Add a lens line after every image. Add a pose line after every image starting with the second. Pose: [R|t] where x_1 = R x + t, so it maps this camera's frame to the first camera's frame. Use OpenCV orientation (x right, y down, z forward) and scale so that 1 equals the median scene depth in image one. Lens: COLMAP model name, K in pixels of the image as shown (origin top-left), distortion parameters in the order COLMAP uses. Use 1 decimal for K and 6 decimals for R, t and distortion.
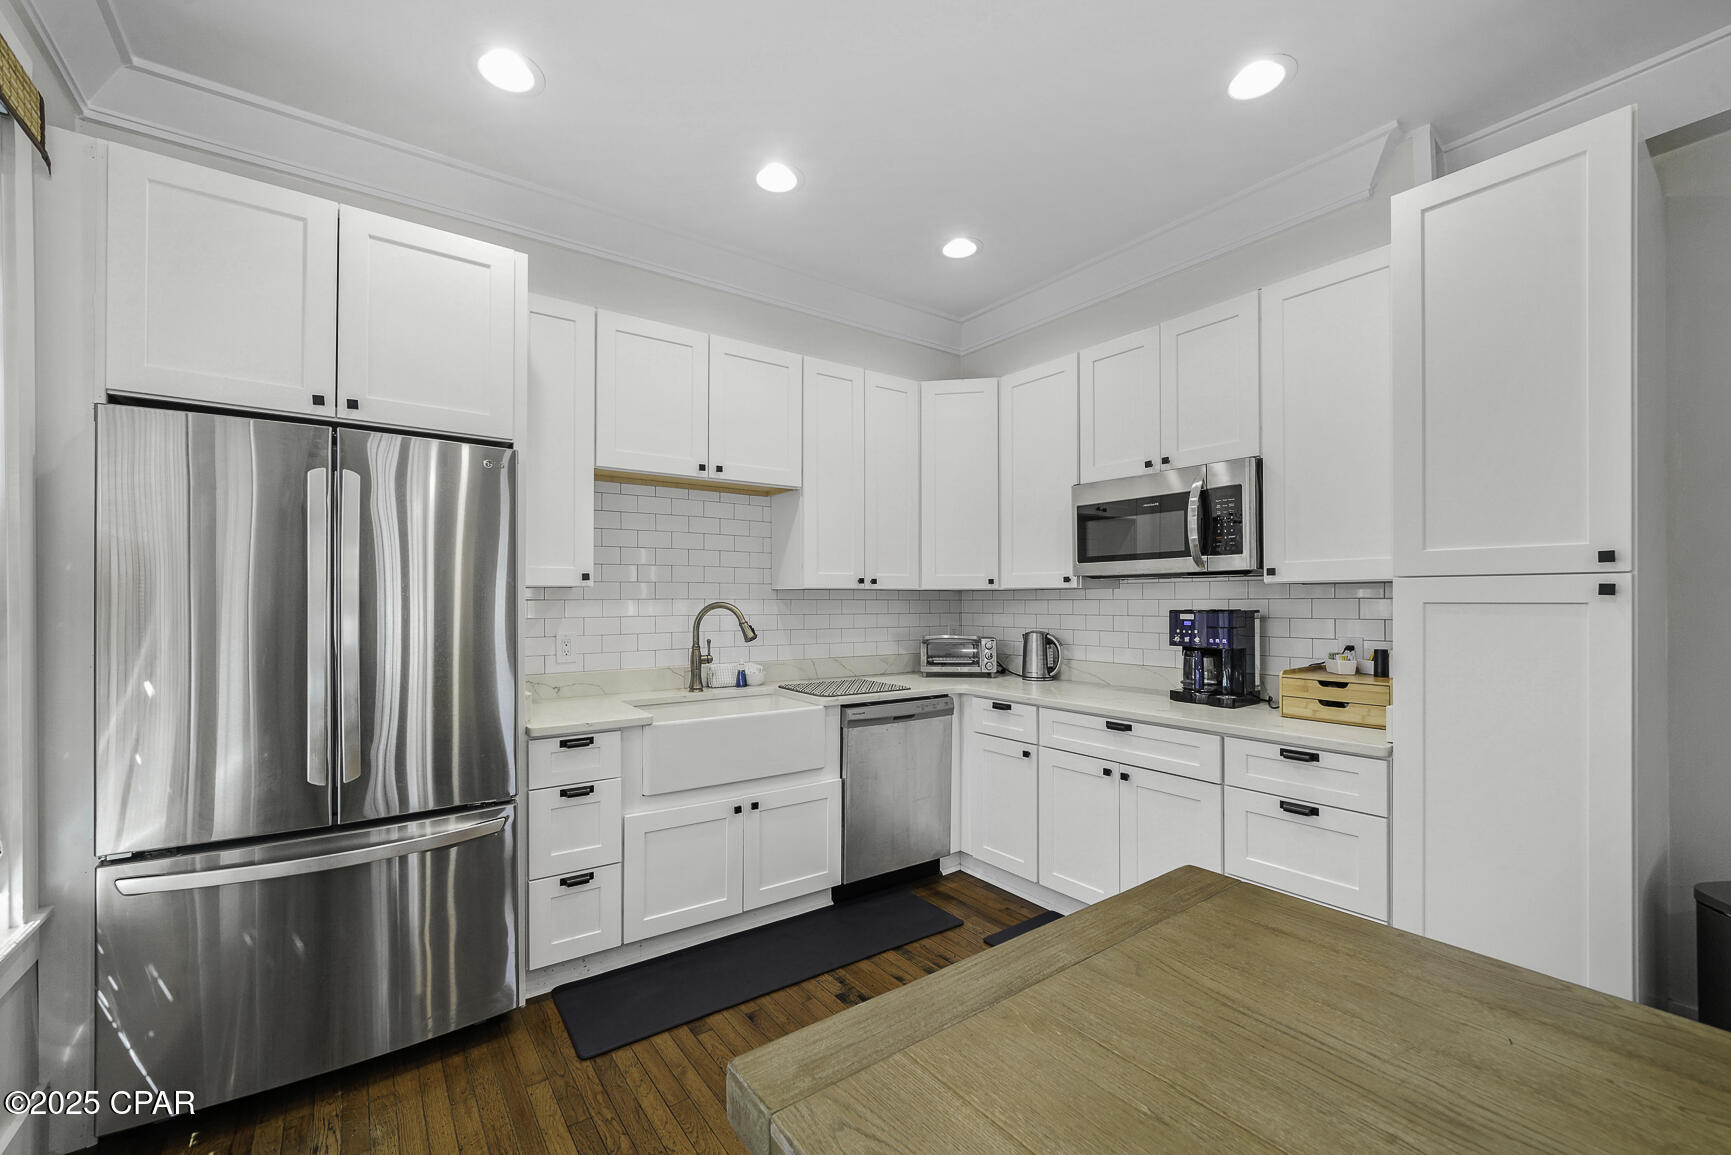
lens RADIAL K [[716.2, 0, 862.3], [0, 716.2, 597.9], [0, 0, 1]] dist [-0.003216, -0.000078]
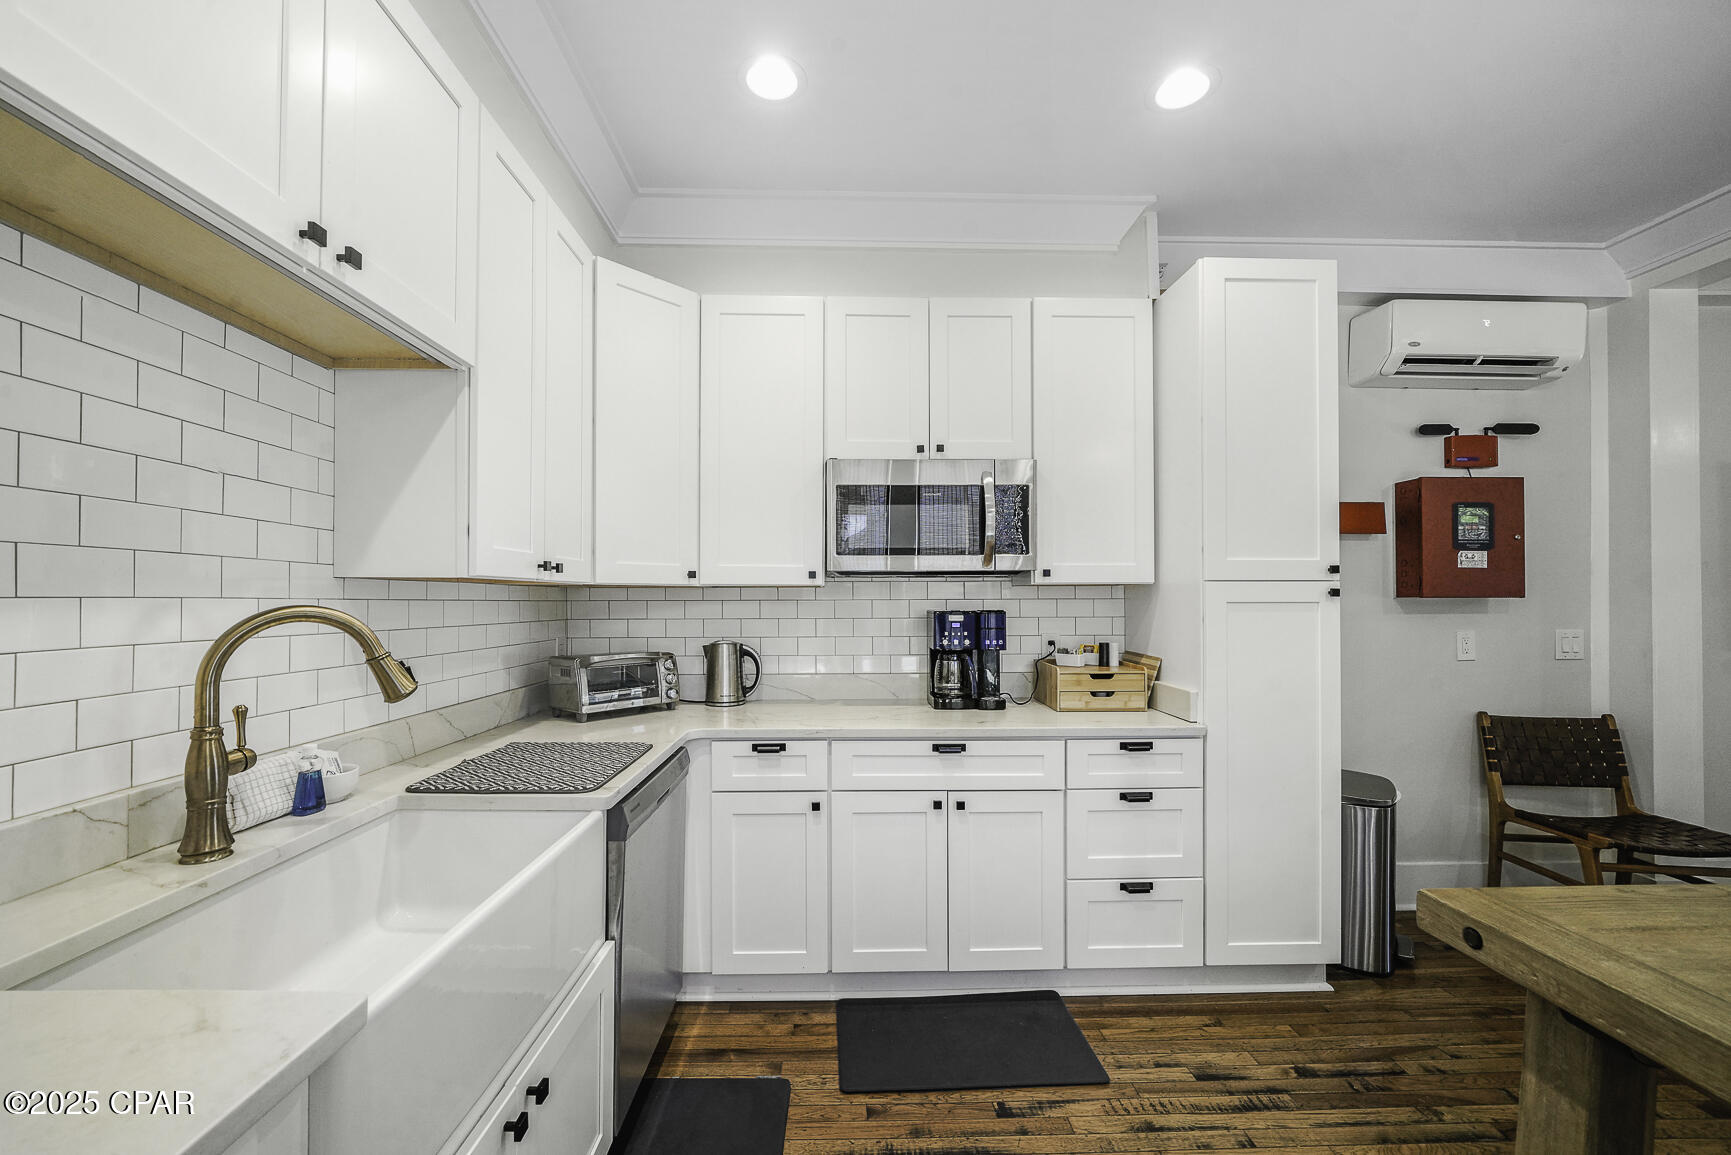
lens RADIAL K [[697.6, 0, 864.5], [0, 697.6, 595.7], [0, 0, 1]] dist [-0.001662, 0.003696]
pose [[0.563540, 0.005946, 0.826067, -0.344014], [-0.001592, 0.999980, -0.006111, 0.002542], [-0.826087, 0.002128, 0.563538, 0.544222]]
